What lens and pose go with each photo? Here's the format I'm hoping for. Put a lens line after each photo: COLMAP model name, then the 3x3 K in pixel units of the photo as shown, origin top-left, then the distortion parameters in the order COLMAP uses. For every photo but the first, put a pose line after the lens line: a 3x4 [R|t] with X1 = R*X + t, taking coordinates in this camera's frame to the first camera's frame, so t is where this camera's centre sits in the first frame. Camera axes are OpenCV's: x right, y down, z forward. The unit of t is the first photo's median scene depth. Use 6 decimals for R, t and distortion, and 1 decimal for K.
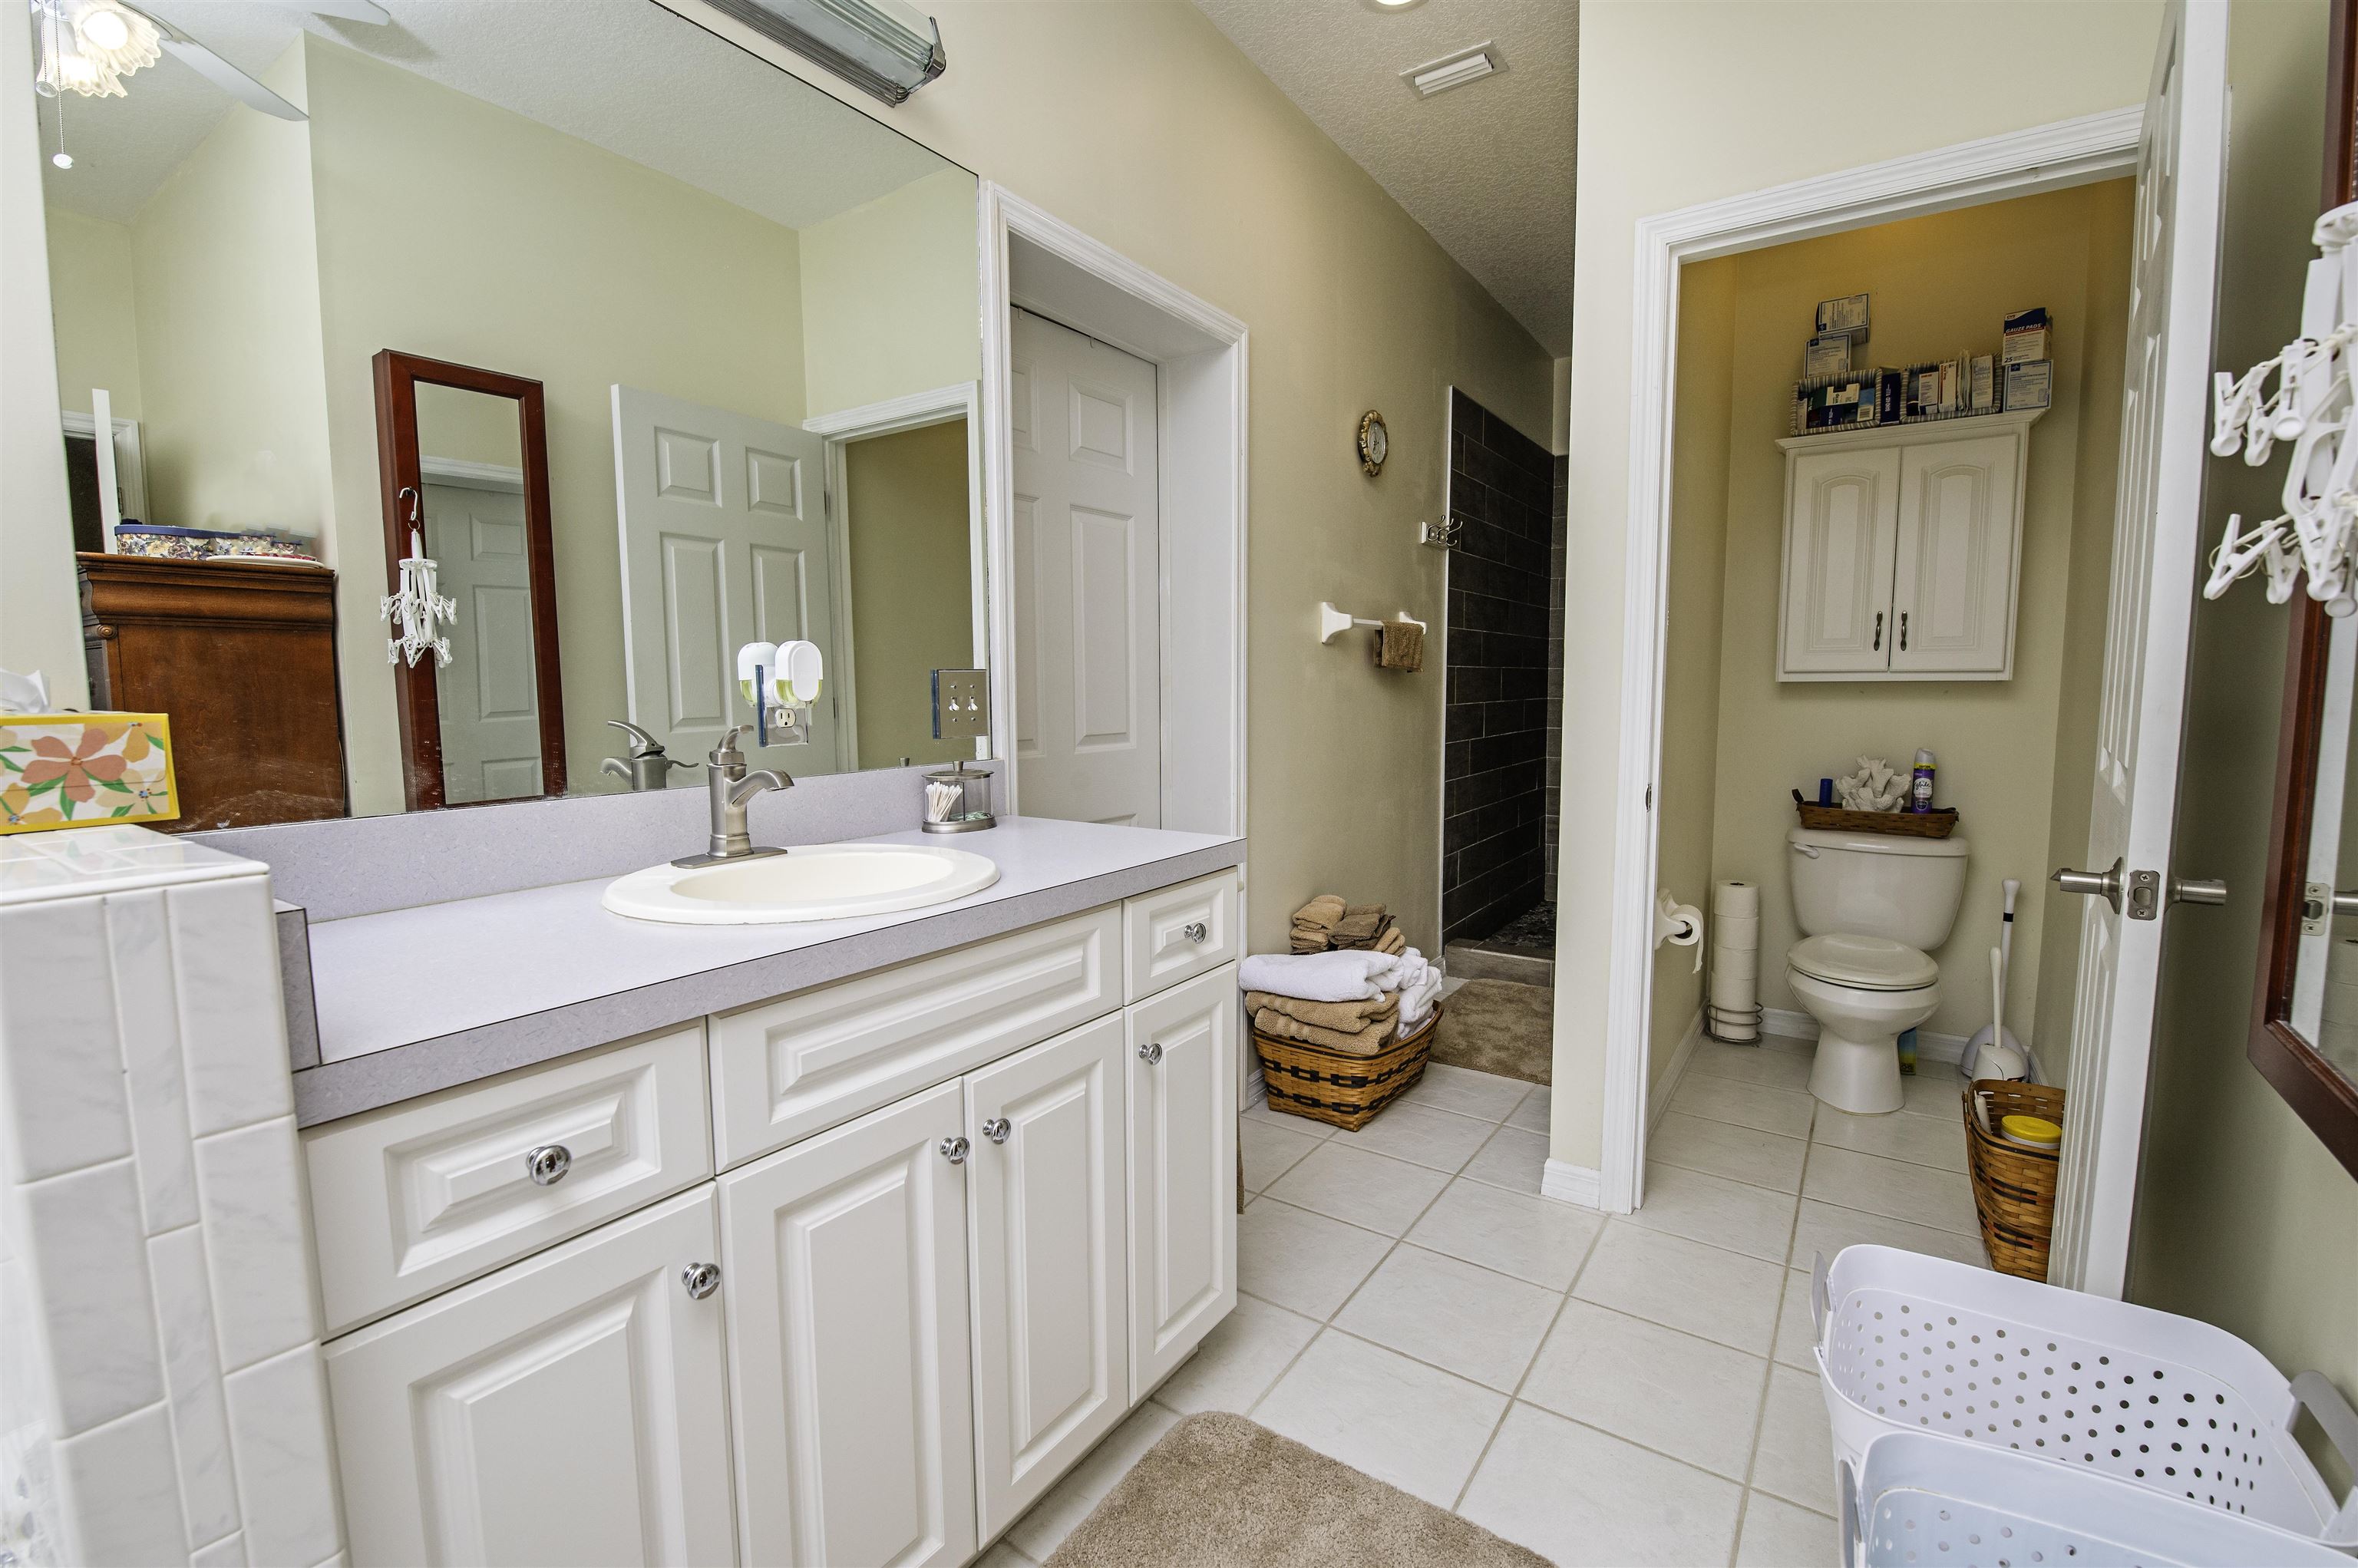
lens RADIAL K [[1021.4, 0, 1179.0], [0, 1021.4, 784.0], [0, 0, 1]] dist [-0.002660, -0.010087]
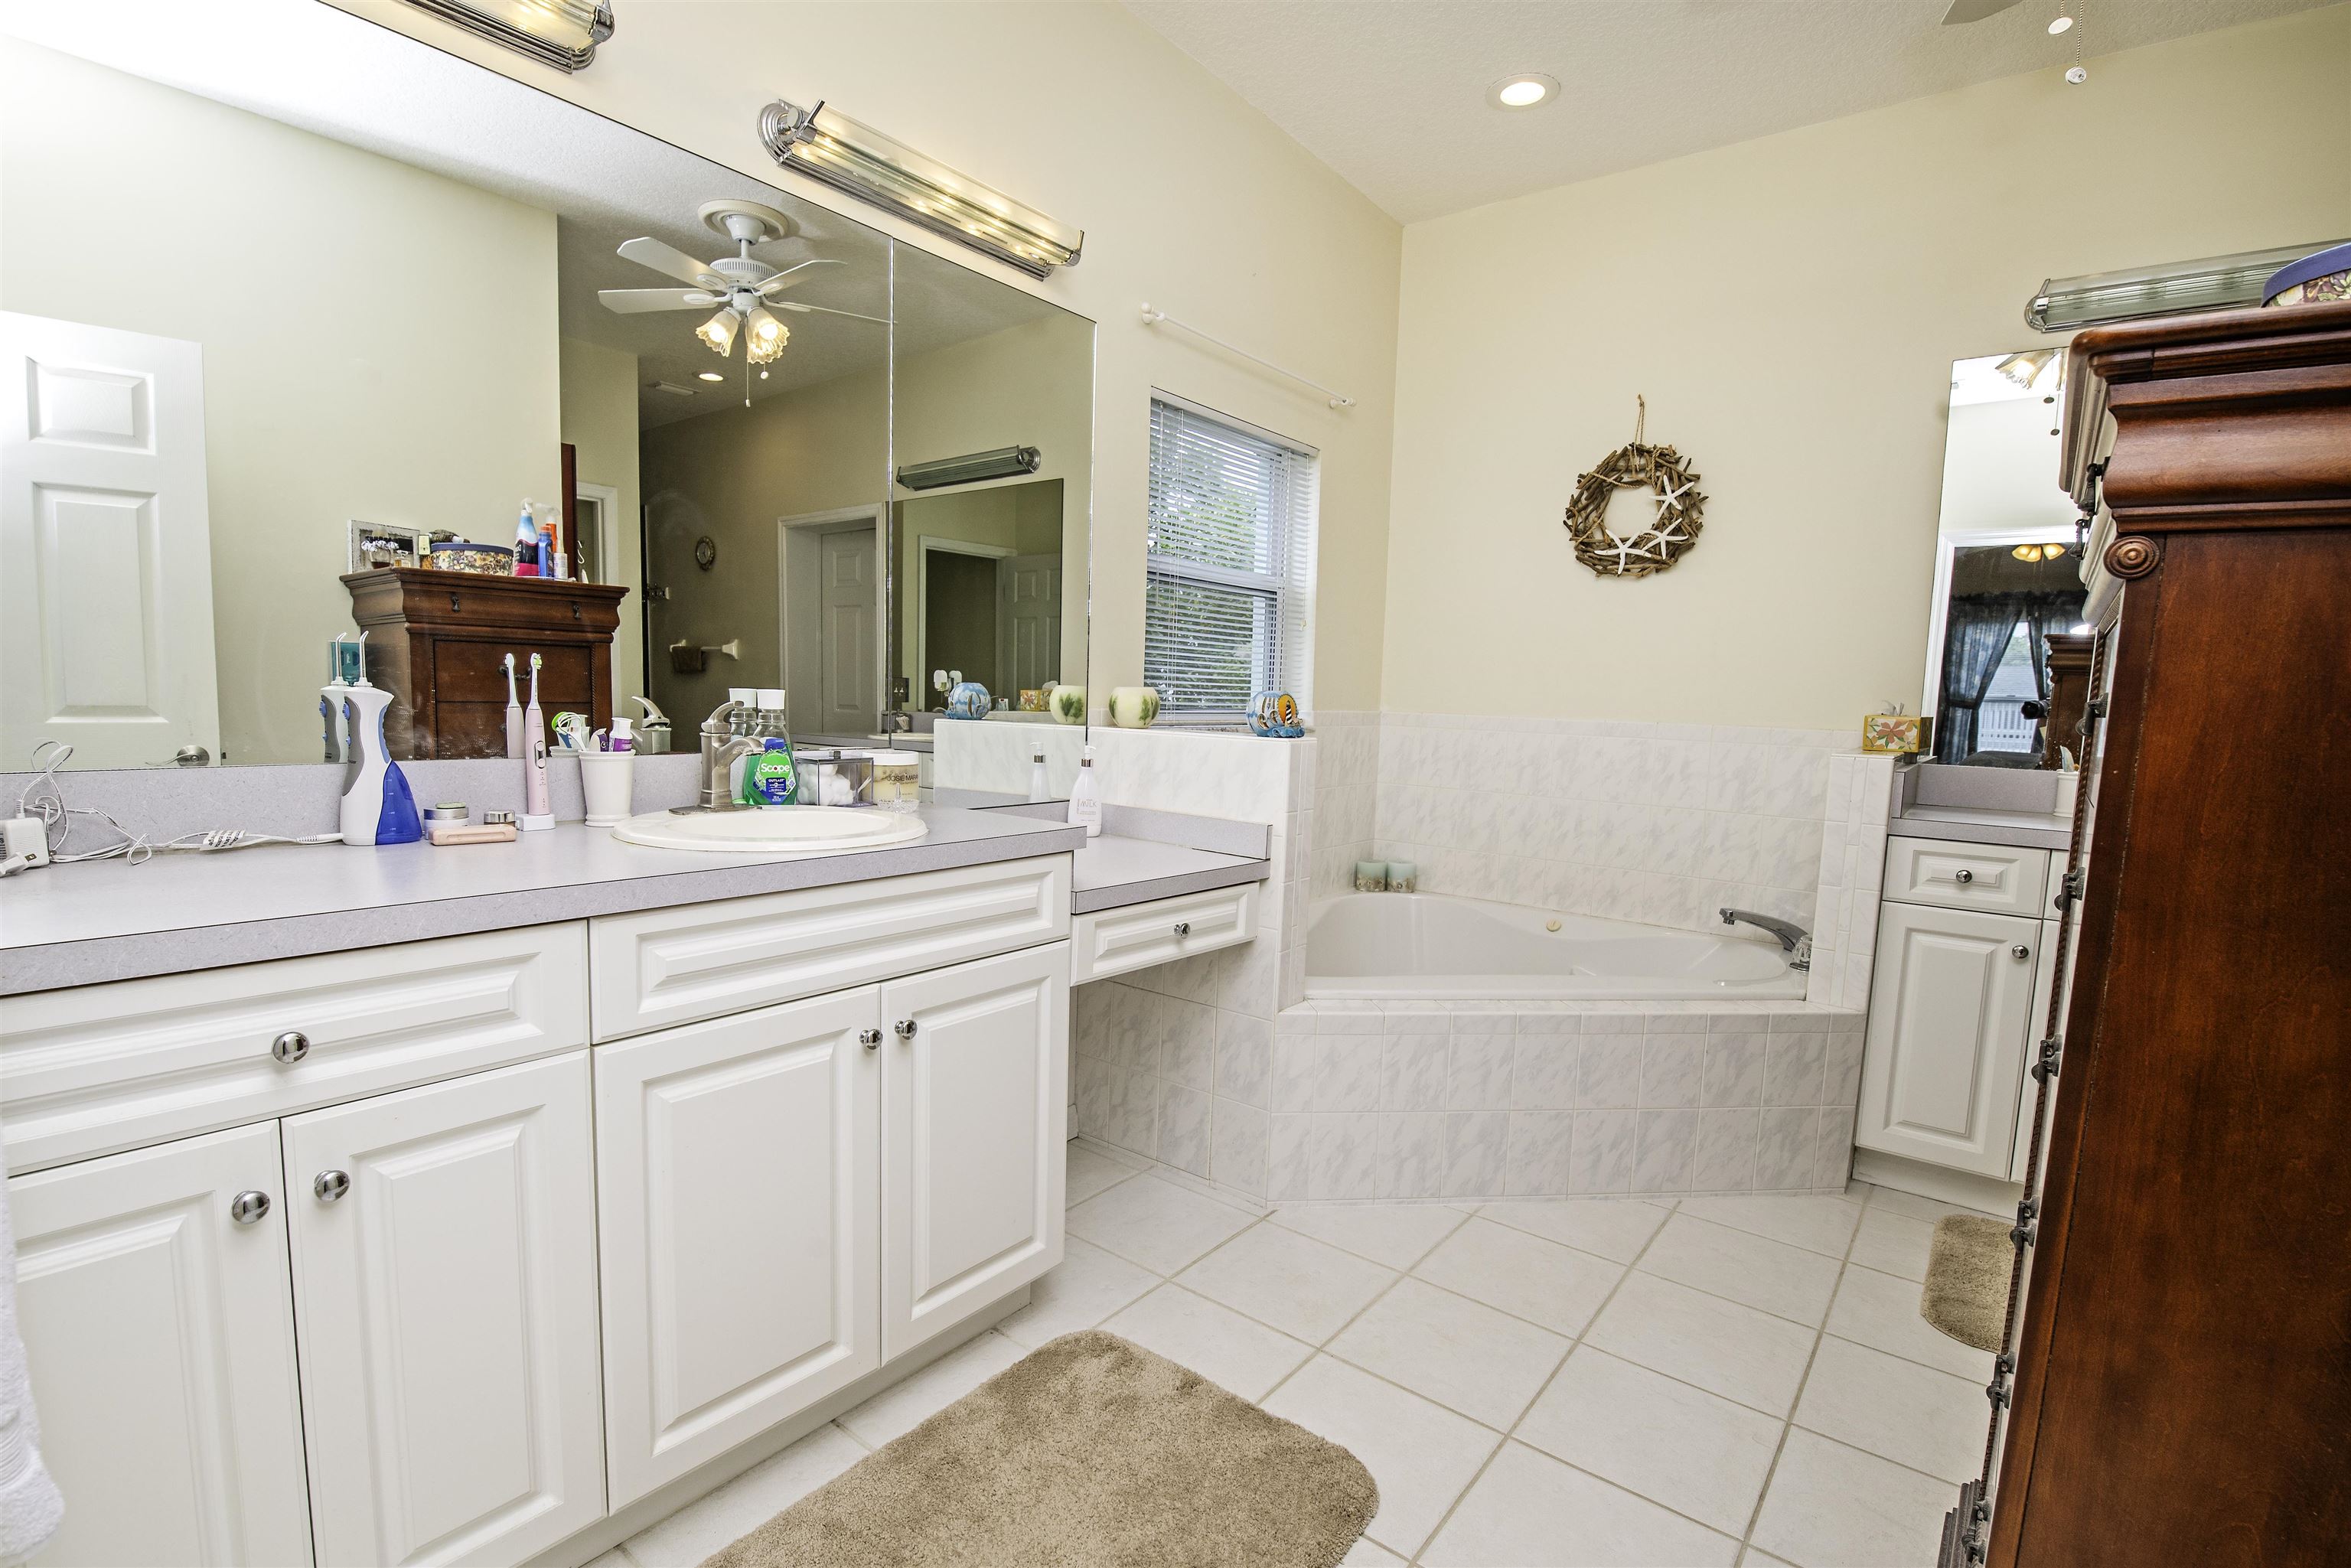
lens RADIAL K [[1170.6, 0, 1118.4], [0, 1170.6, 810.9], [0, 0, 1]] dist [-0.003354, -0.001081]
pose [[-0.058678, 0.113061, -0.991854, 2.813822], [-0.128853, 0.984397, 0.119834, 0.101755], [0.989926, 0.134835, -0.043194, -1.272367]]
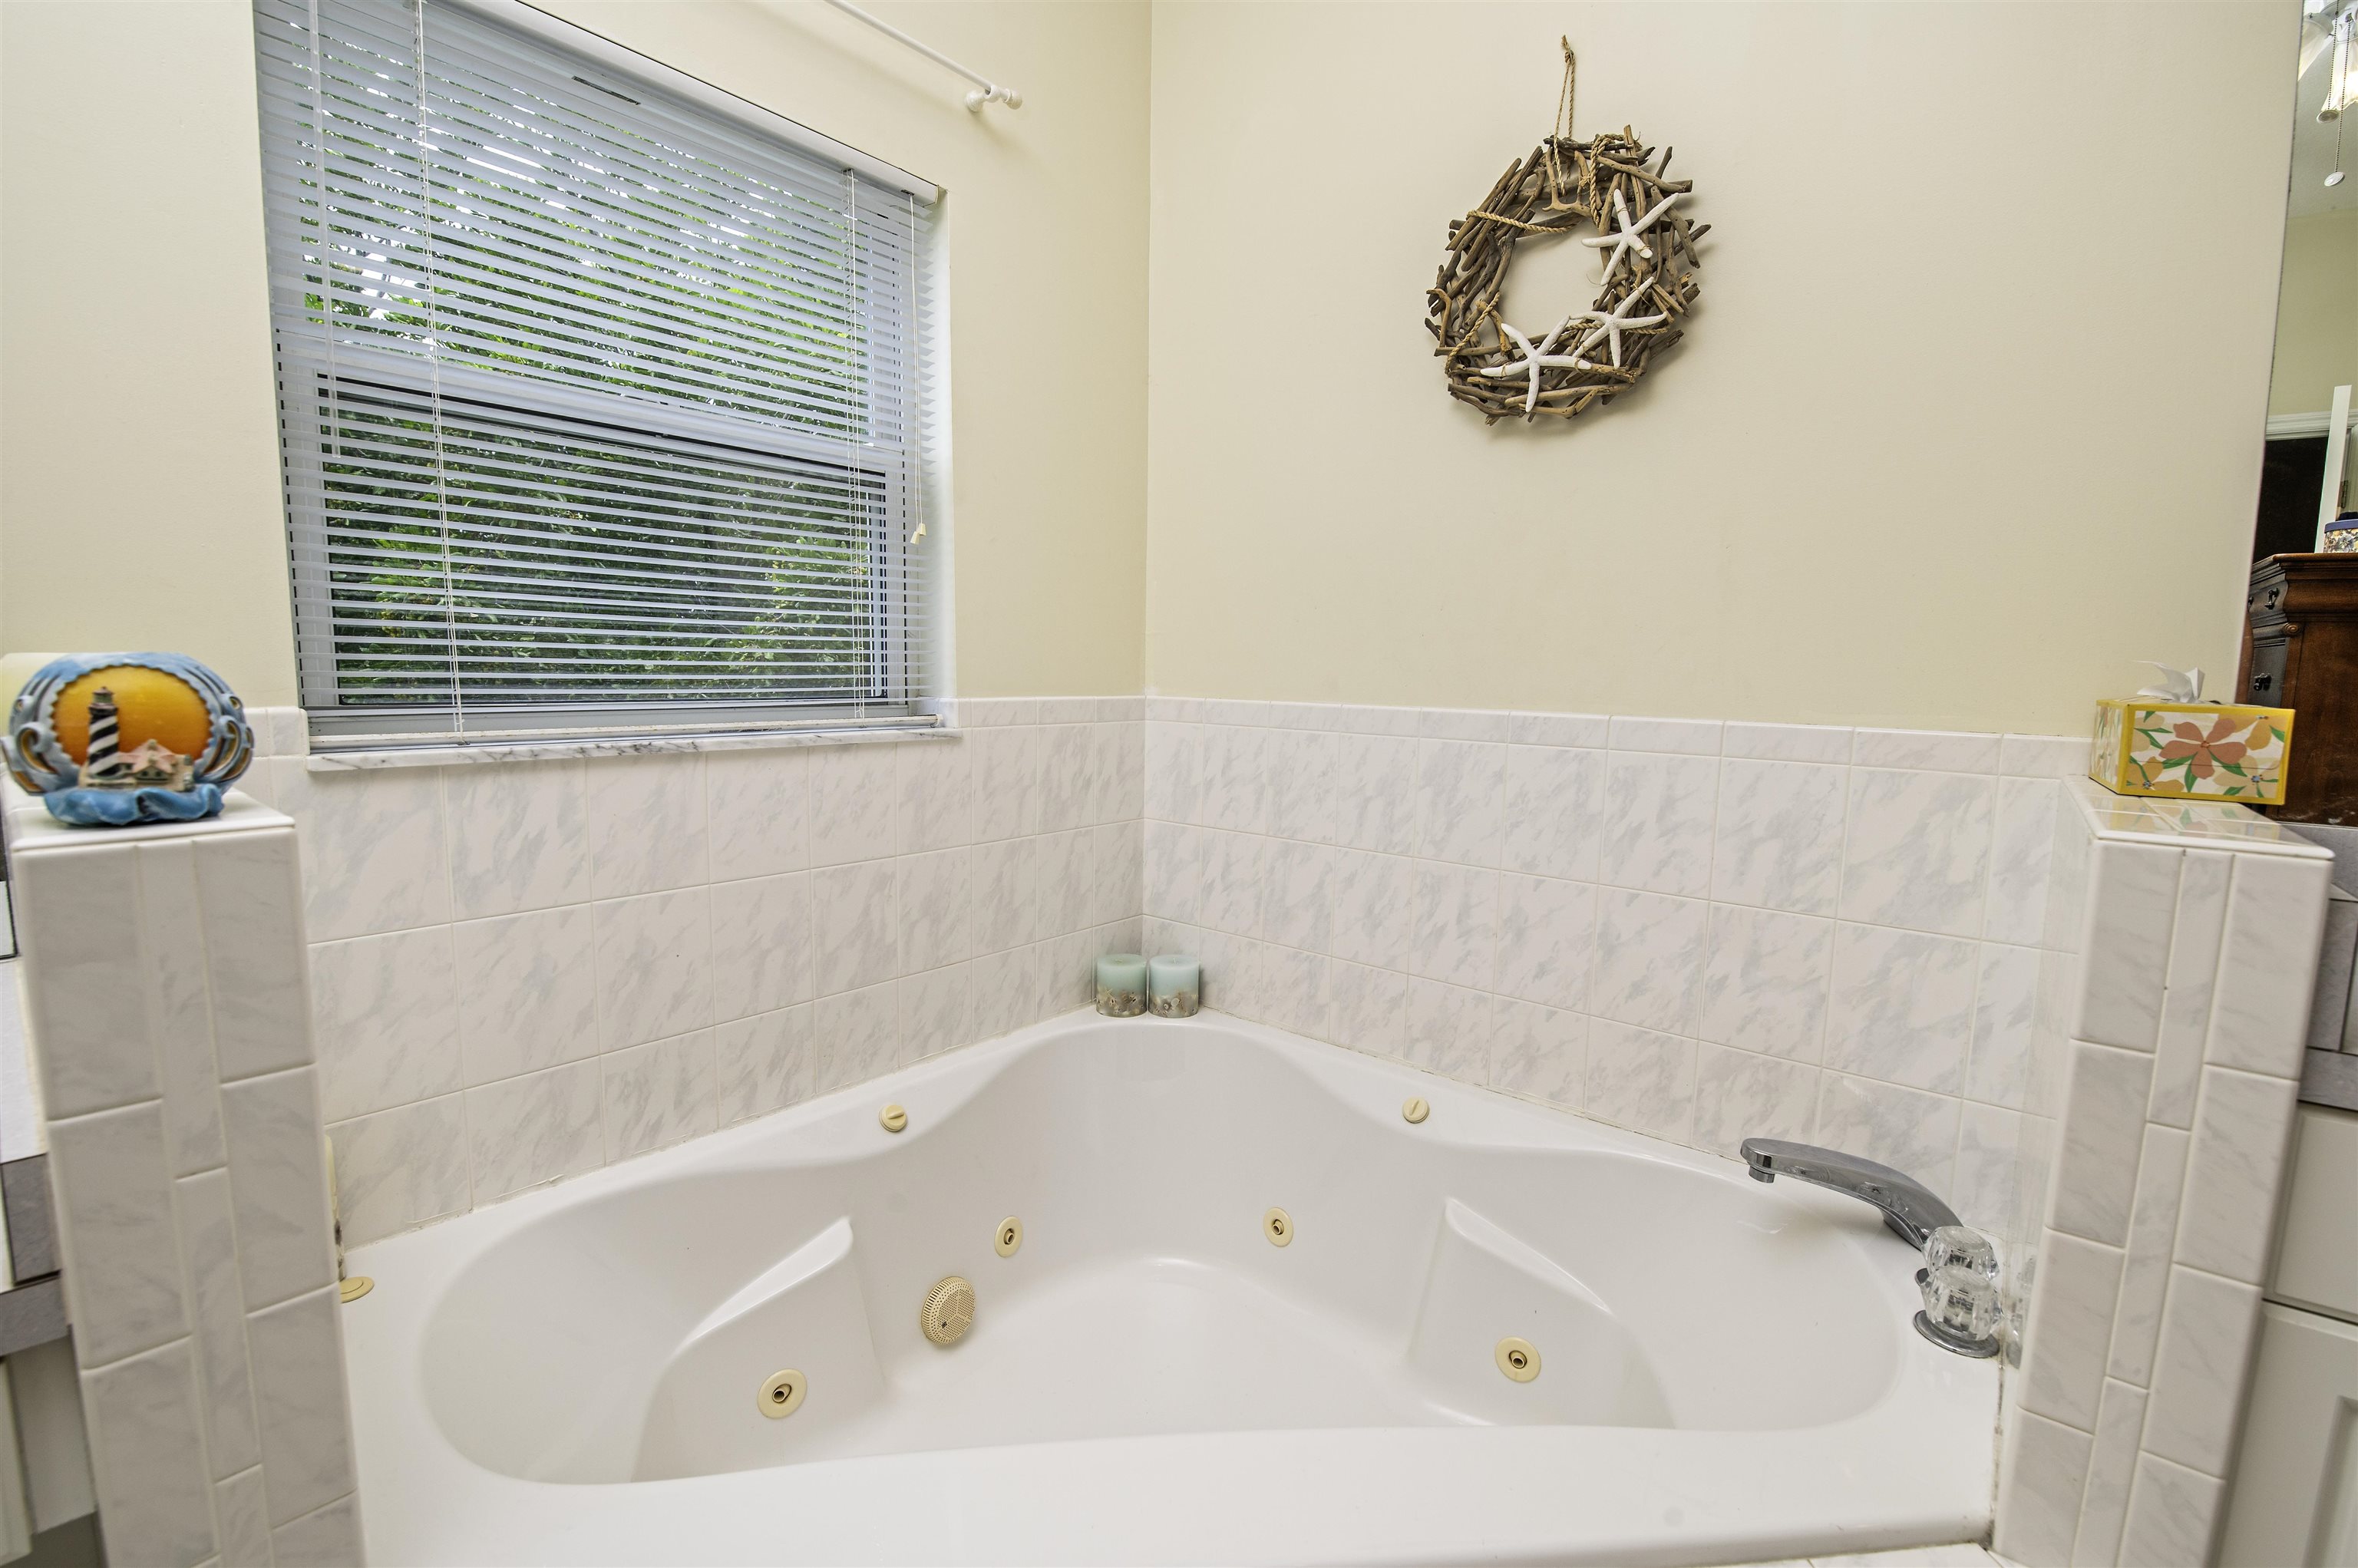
lens RADIAL K [[1021.4, 0, 1179.0], [0, 1021.4, 784.0], [0, 0, 1]] dist [-0.002660, -0.010087]
pose [[-0.085360, 0.121812, -0.988876, 0.202720], [-0.116057, 0.984526, 0.131295, 0.008155], [0.989568, 0.125974, -0.069902, -0.125003]]
